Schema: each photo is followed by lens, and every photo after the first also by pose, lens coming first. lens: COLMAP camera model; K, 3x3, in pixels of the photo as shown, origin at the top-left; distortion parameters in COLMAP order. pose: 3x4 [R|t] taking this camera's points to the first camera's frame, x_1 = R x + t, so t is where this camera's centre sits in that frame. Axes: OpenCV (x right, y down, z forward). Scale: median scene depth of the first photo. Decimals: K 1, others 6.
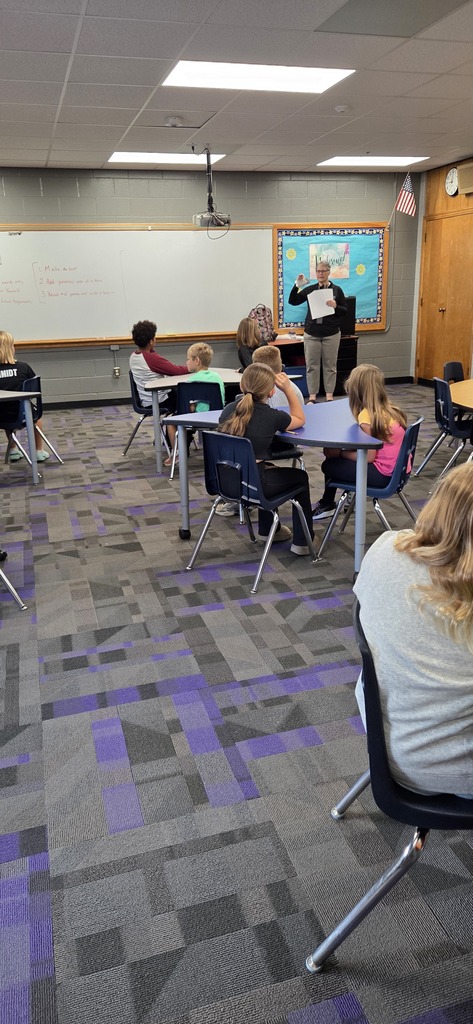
lens RADIAL K [[686.5, 0, 230.2], [0, 686.5, 481.4], [0, 0, 1]] dist [0.109555, -0.000641]
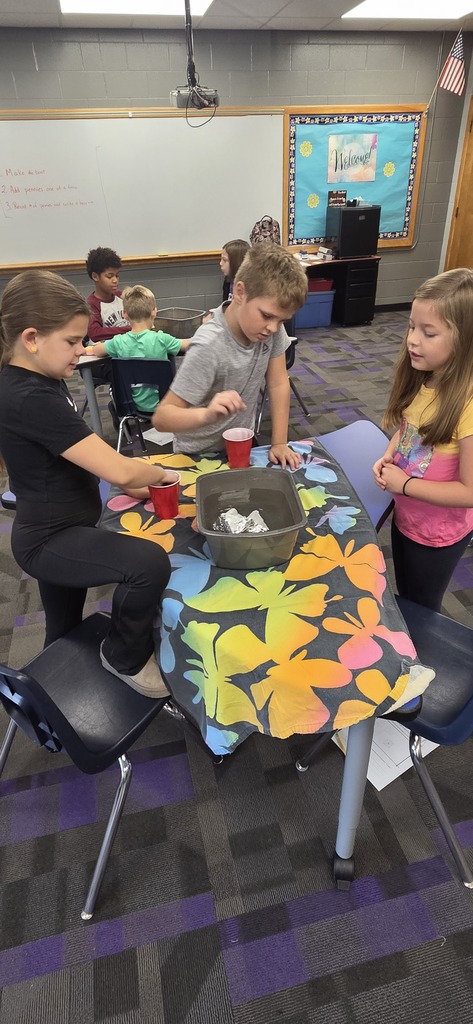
lens RADIAL K [[544.7, 0, 236.5], [0, 544.7, 512.0], [0, 0, 1]] dist [-0.001405, 0.015592]
pose [[0.998635, 0.022812, -0.046993, 0.045967], [-0.009455, 0.963680, 0.266892, -0.084114], [0.051374, -0.266083, 0.962580, 0.257021]]
